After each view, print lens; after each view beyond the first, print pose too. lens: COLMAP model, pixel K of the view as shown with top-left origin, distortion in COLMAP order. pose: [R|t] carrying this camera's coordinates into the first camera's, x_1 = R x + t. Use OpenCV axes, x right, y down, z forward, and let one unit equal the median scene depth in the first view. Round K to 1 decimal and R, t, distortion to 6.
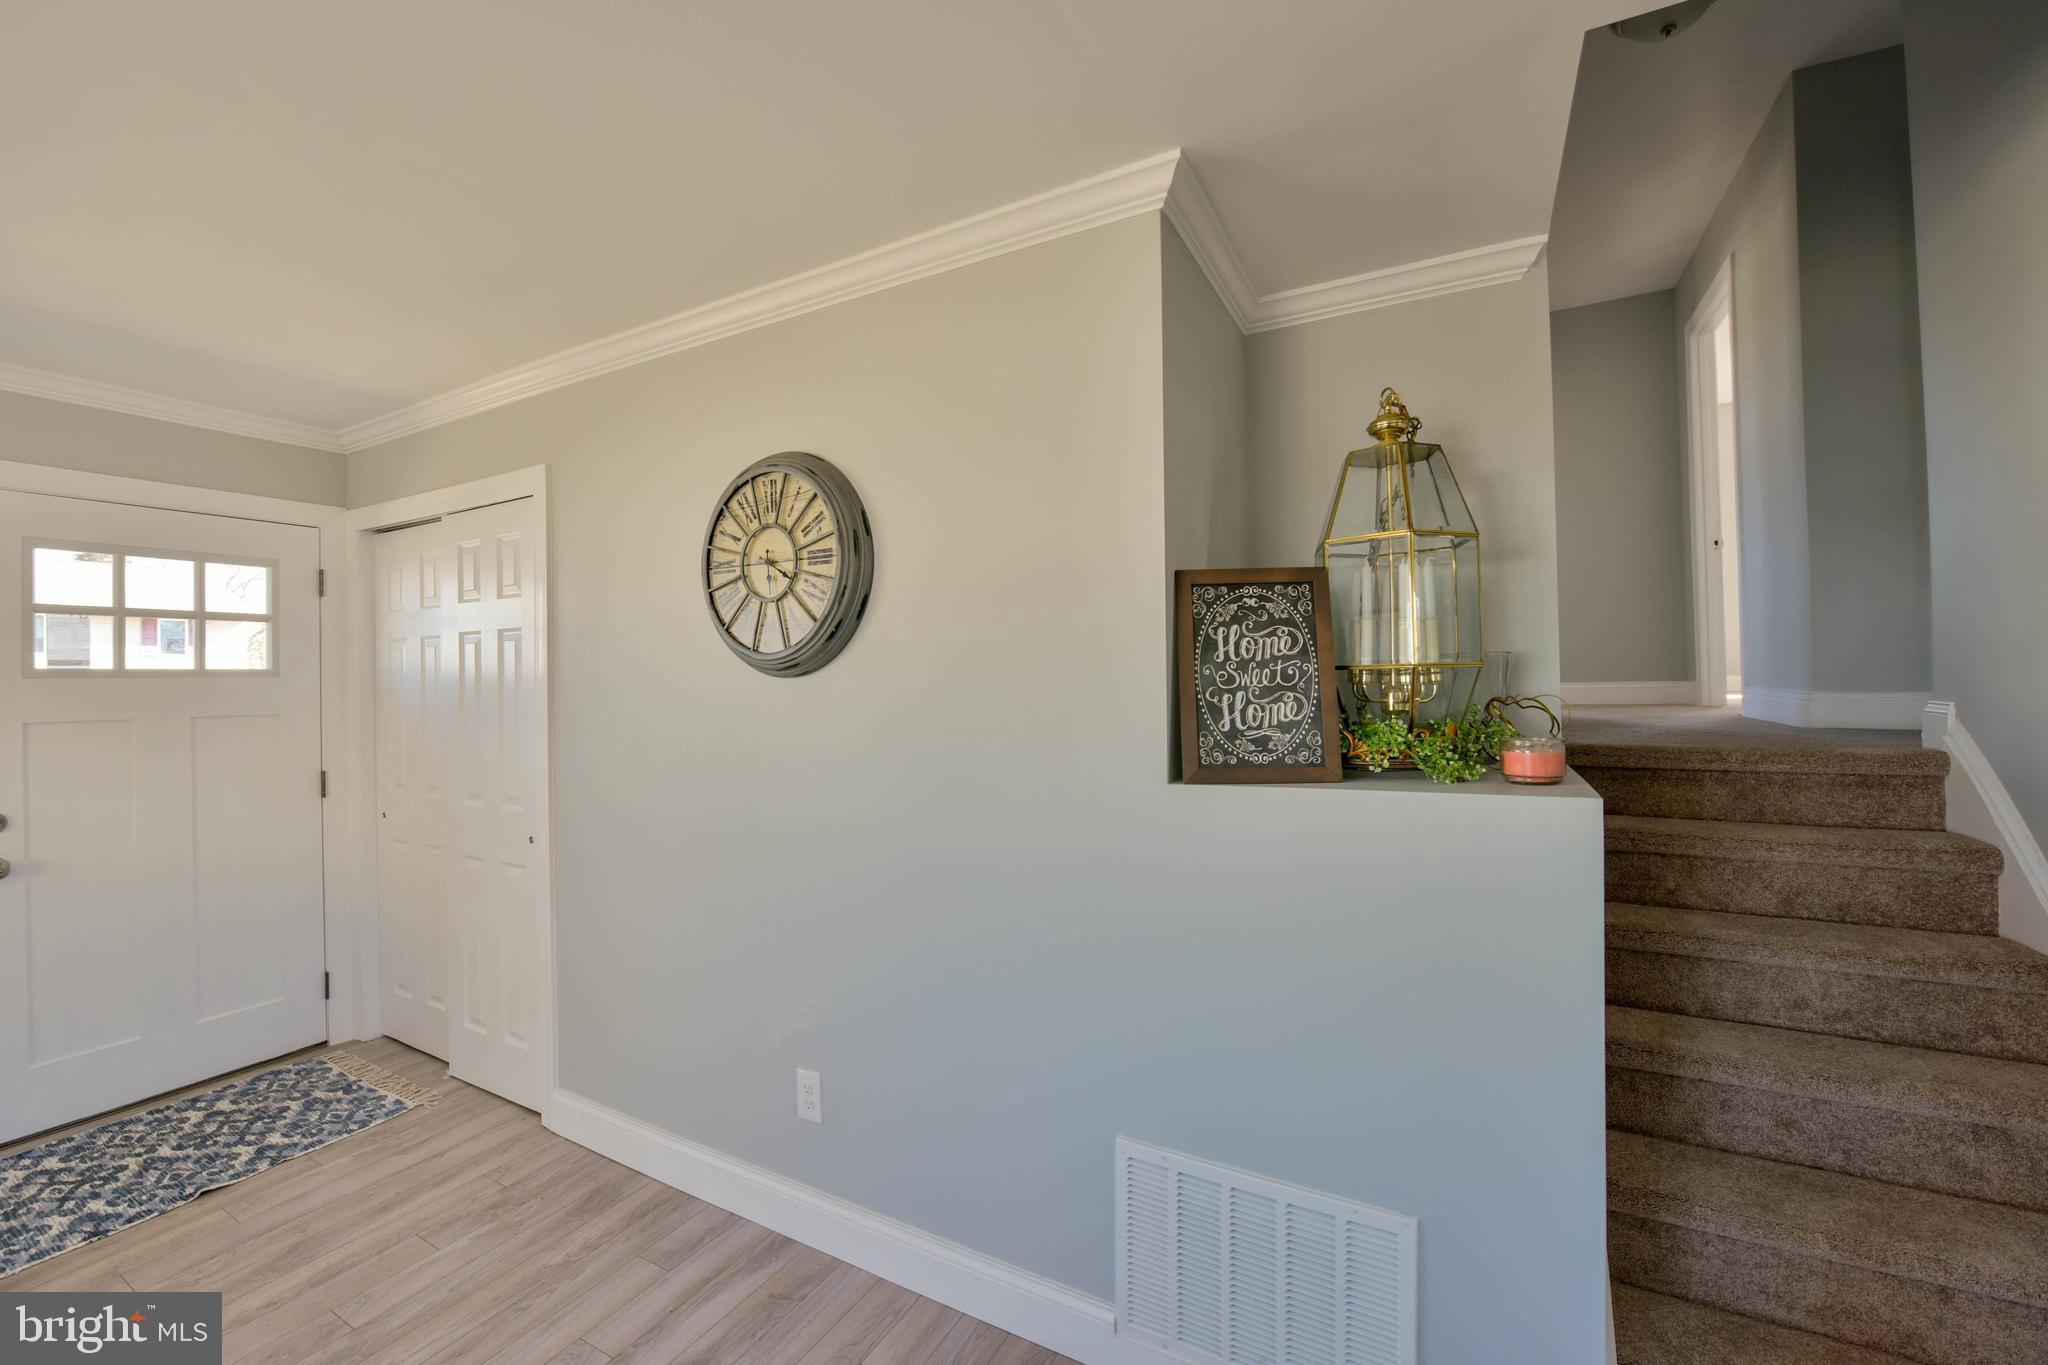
lens RADIAL K [[836.9, 0, 1020.4], [0, 836.9, 669.8], [0, 0, 1]] dist [-0.016180, -0.000754]
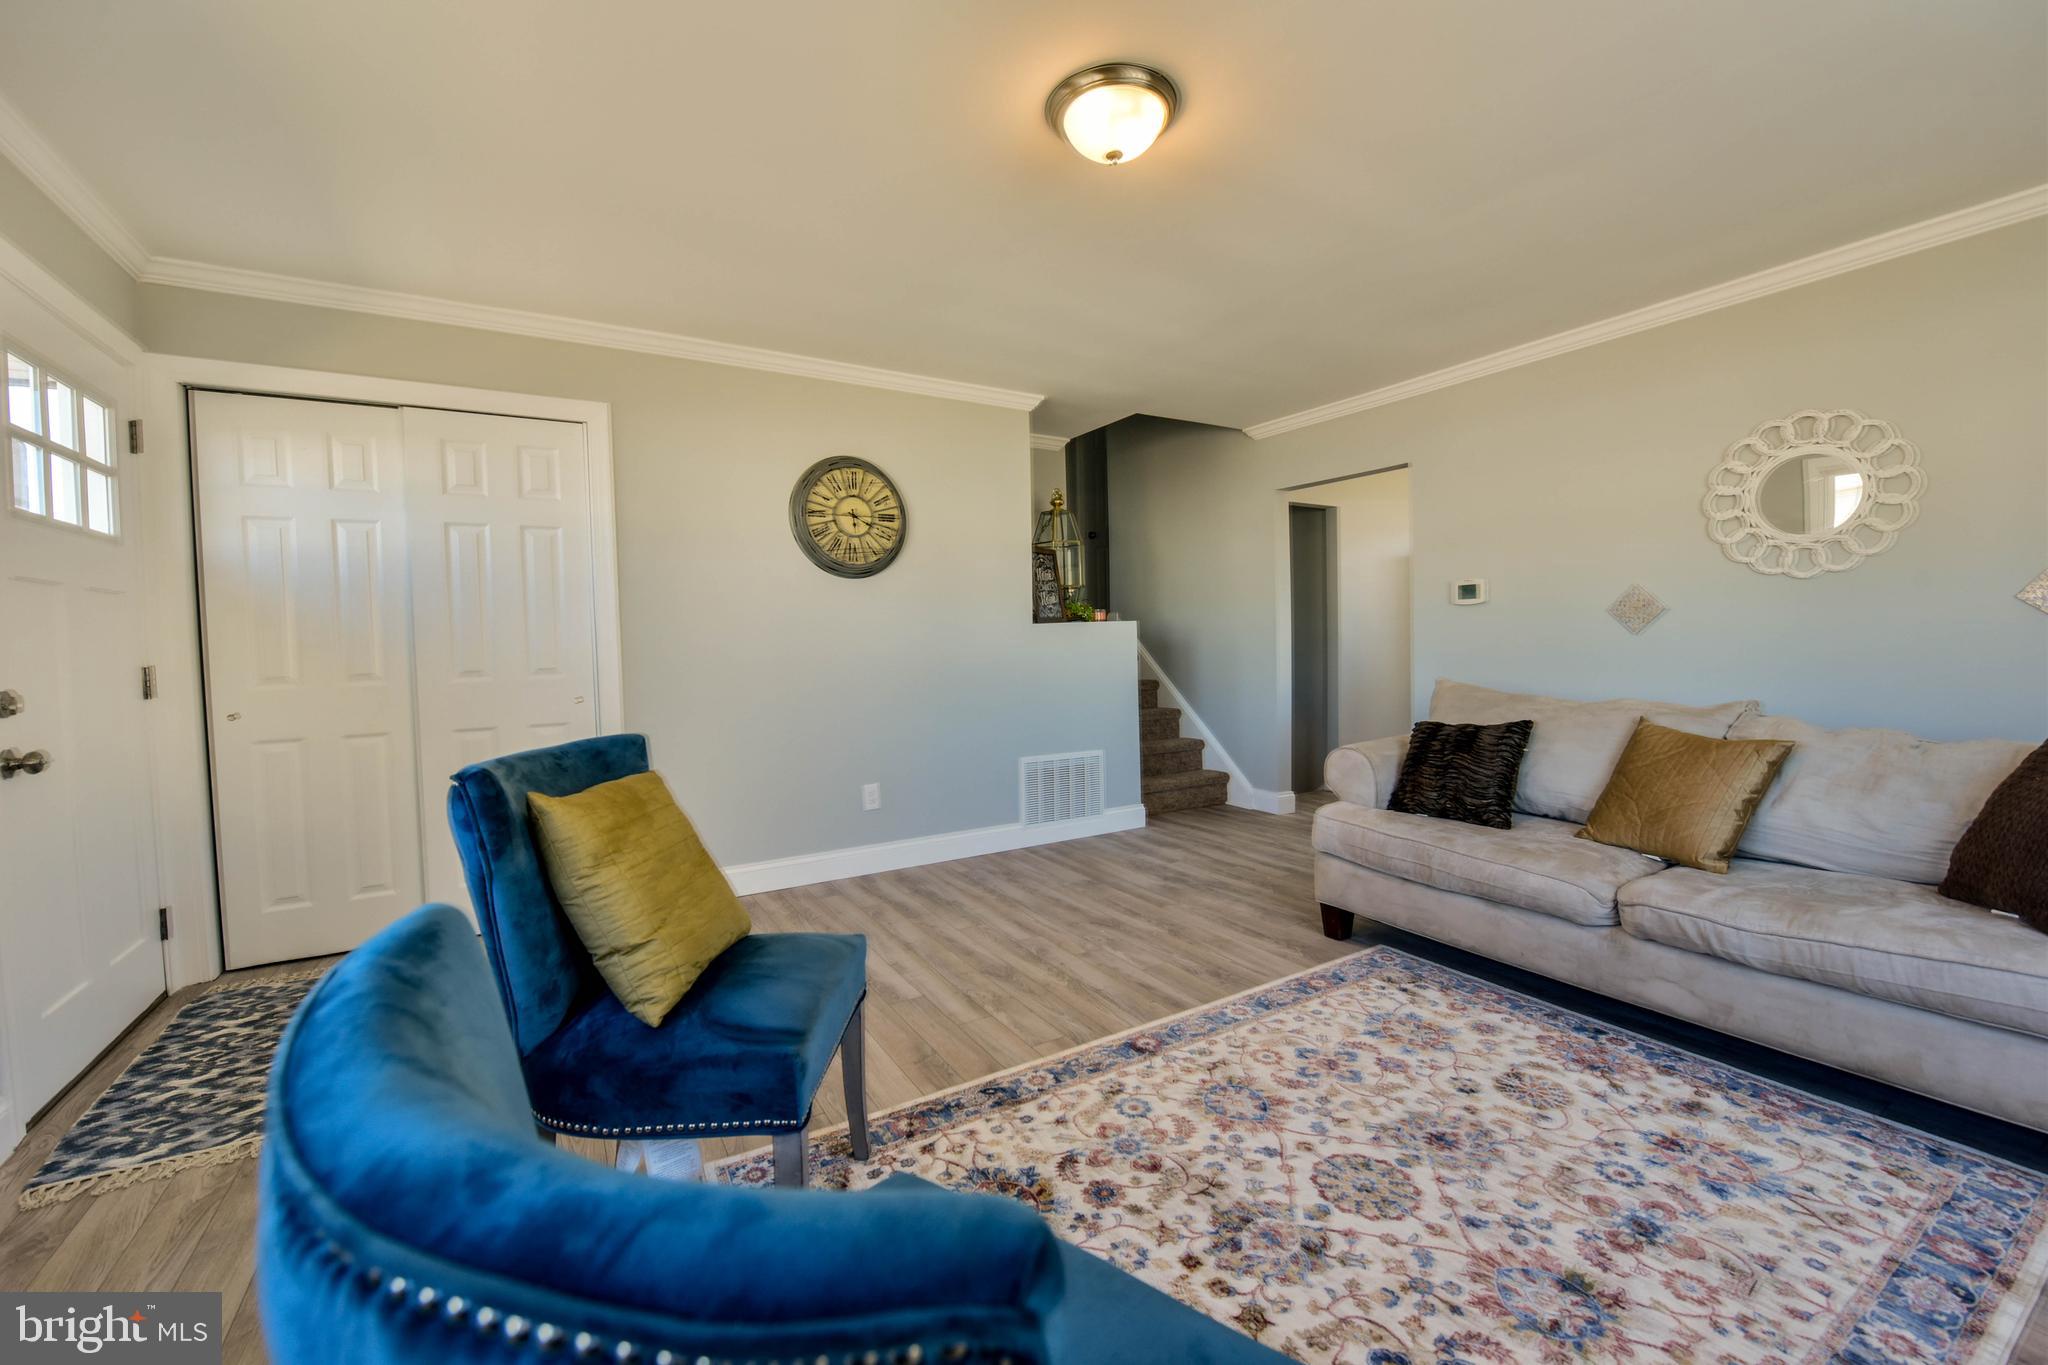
lens RADIAL K [[836.9, 0, 1022.2], [0, 836.9, 684.8], [0, 0, 1]] dist [-0.016180, -0.000754]
pose [[0.487864, -0.037466, 0.872115, -1.449326], [0.006271, 0.999203, 0.039418, 0.146616], [-0.872897, -0.013762, 0.487710, -0.201980]]
